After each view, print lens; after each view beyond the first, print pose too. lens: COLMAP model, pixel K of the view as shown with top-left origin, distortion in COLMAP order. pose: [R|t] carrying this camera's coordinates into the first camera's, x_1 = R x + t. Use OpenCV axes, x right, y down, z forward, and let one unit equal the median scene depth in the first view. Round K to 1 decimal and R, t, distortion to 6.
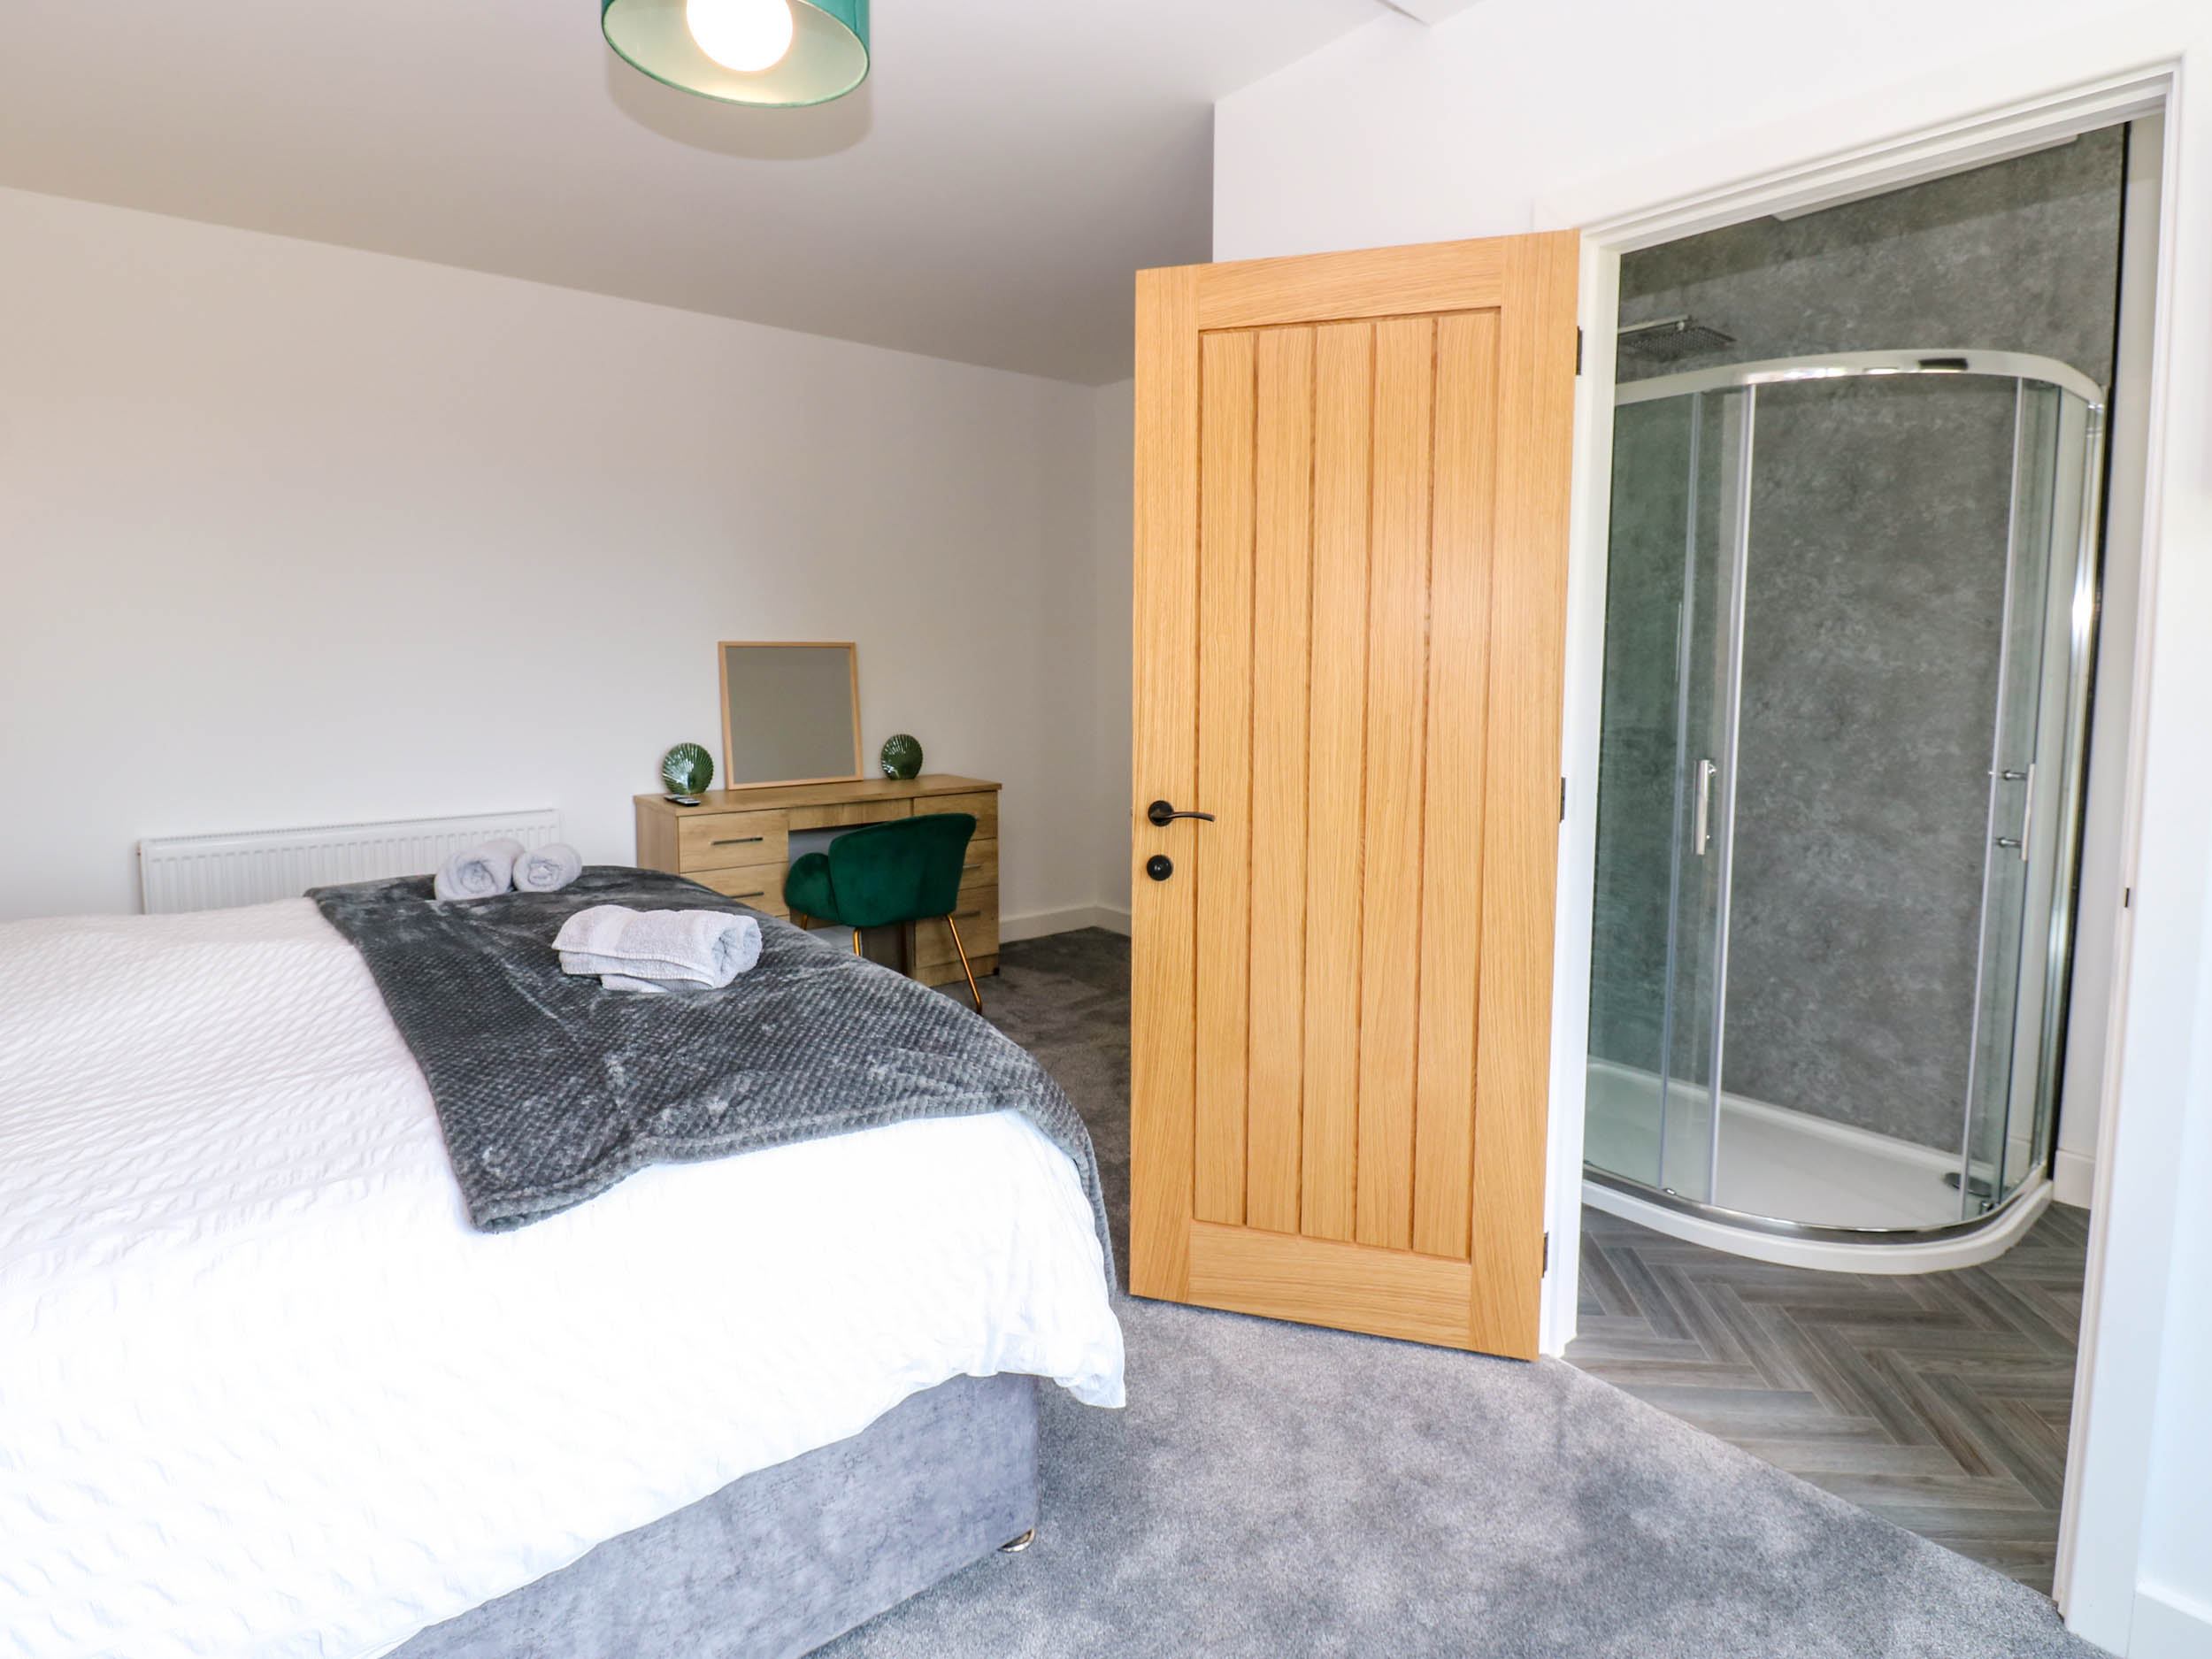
lens RADIAL K [[1161.8, 0, 1101.9], [0, 1161.8, 756.0], [0, 0, 1]] dist [0.003934, -0.015408]
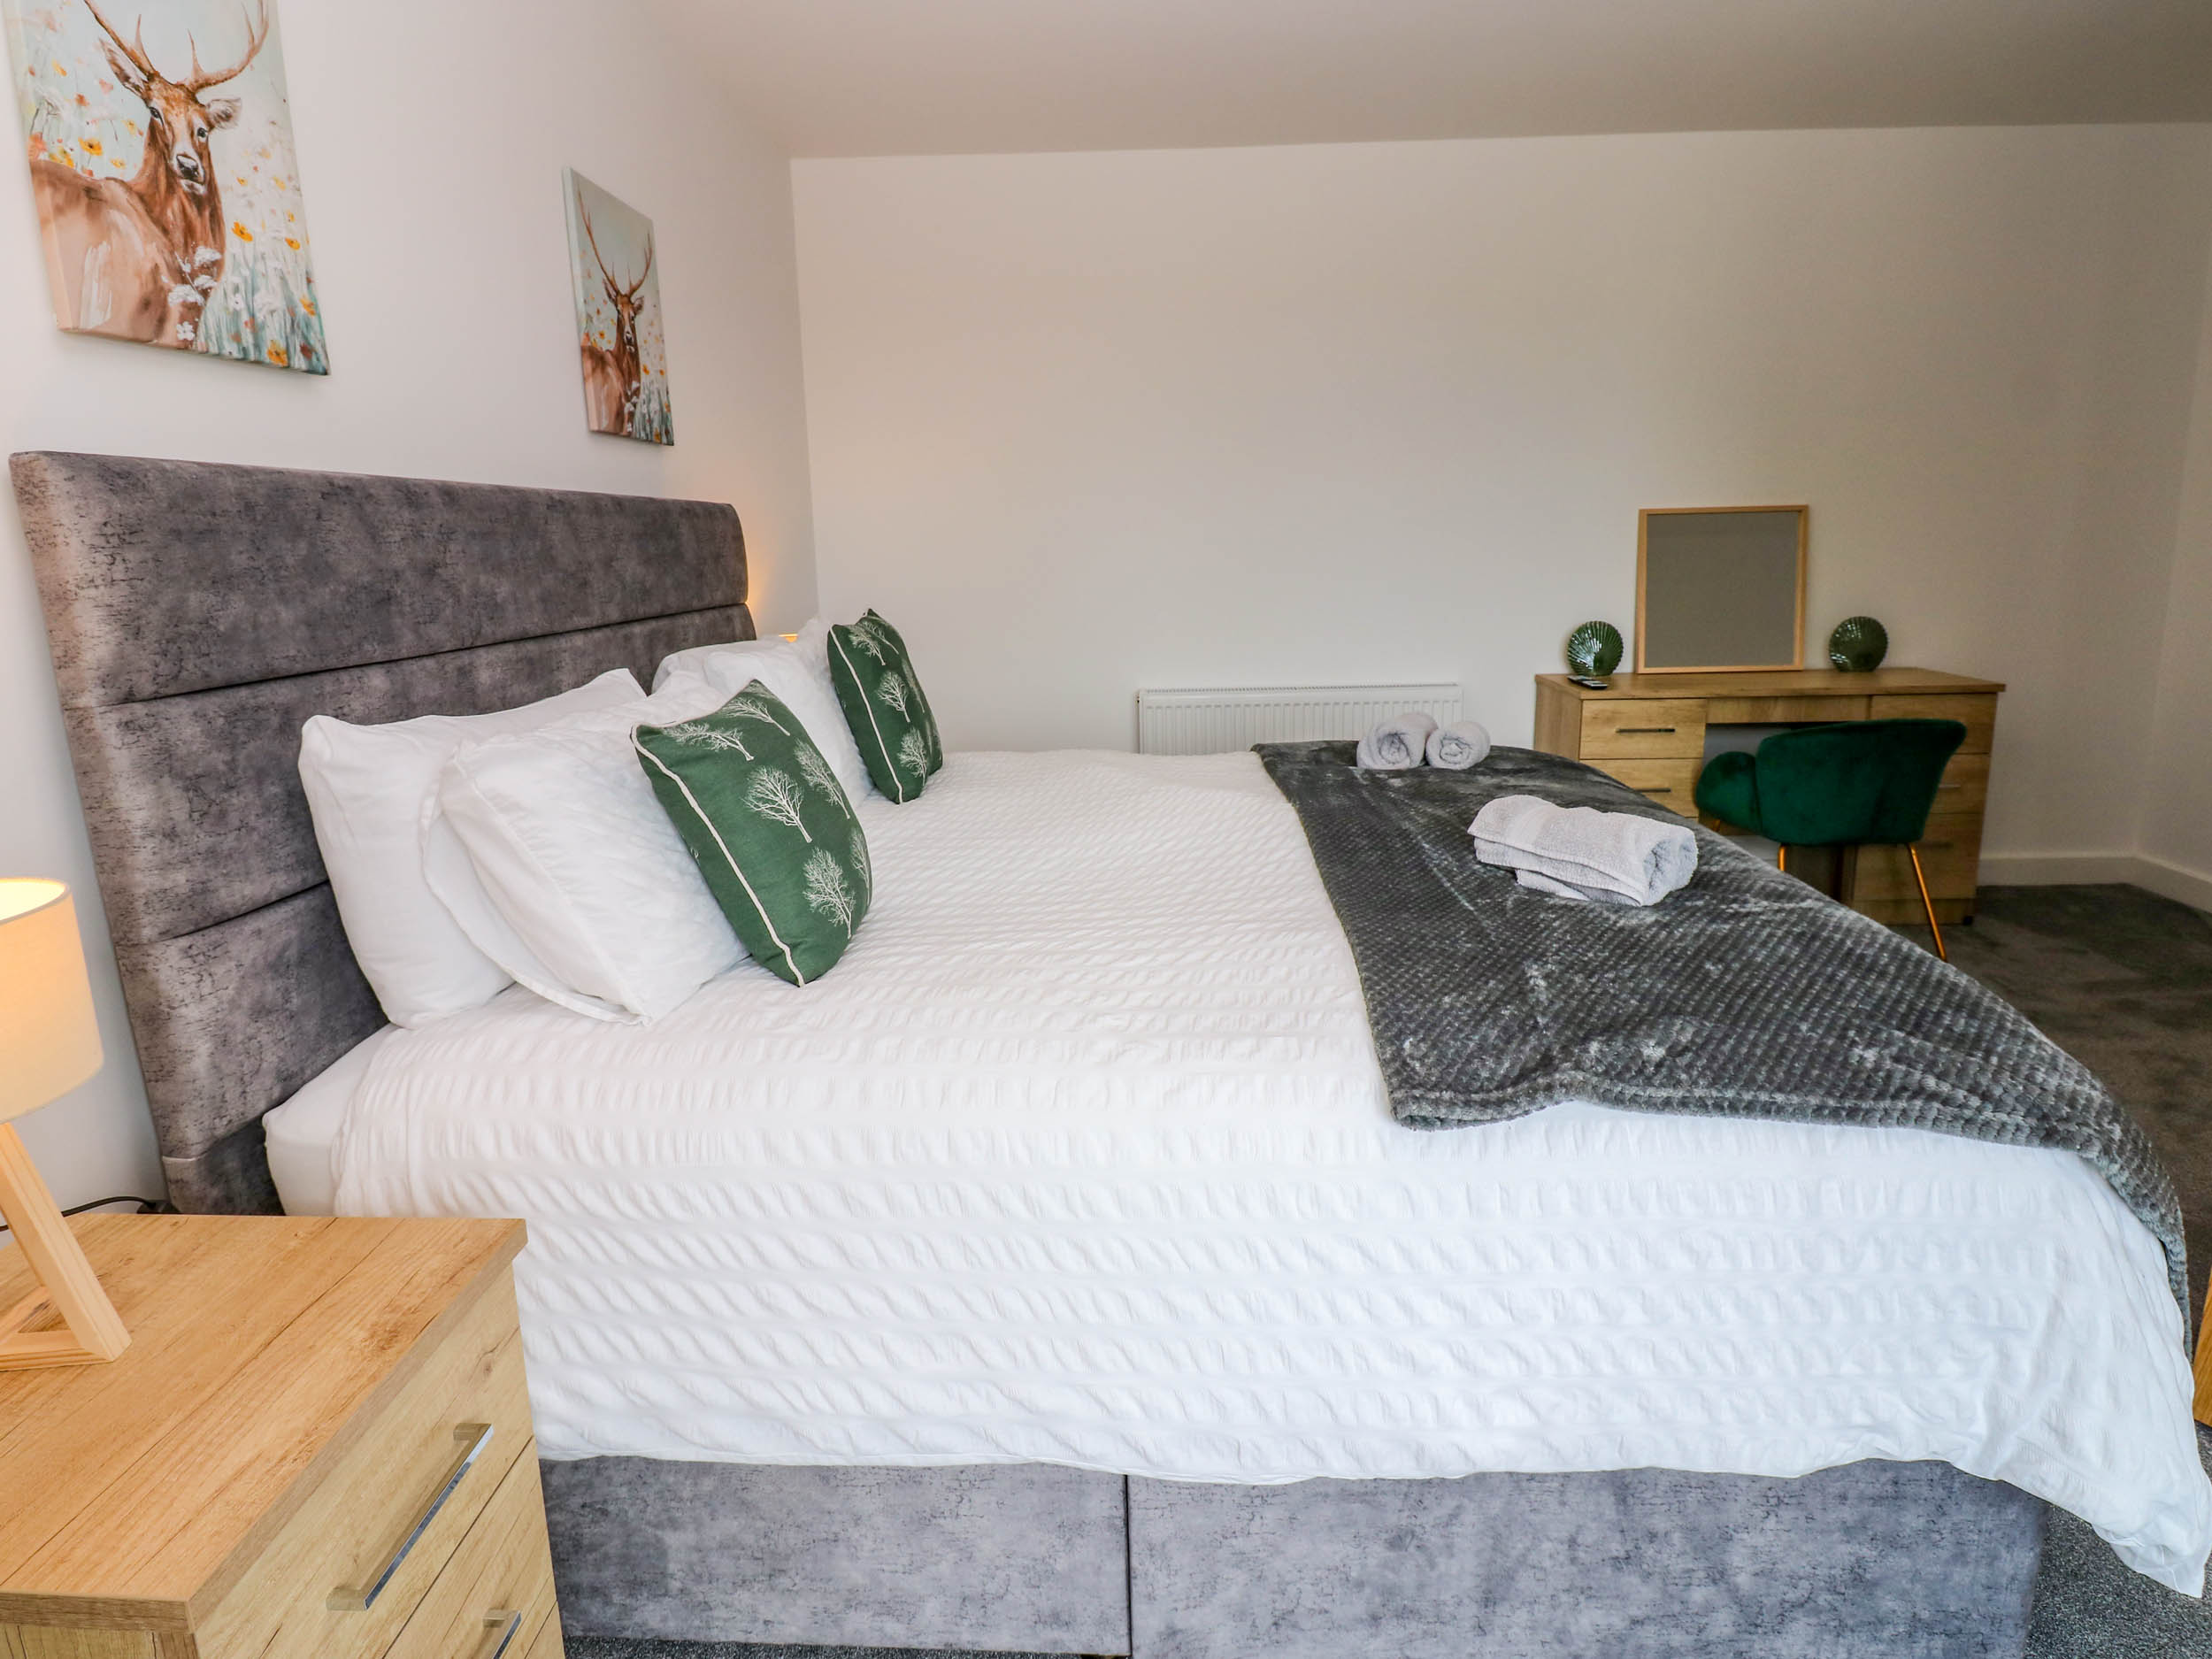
lens RADIAL K [[1161.8, 0, 1101.9], [0, 1161.8, 756.0], [0, 0, 1]] dist [0.003934, -0.015408]
pose [[0.747257, 0.100664, -0.656867, -0.088474], [-0.030537, 0.992618, 0.117378, -0.002843], [0.663834, -0.067653, 0.744814, 0.101142]]
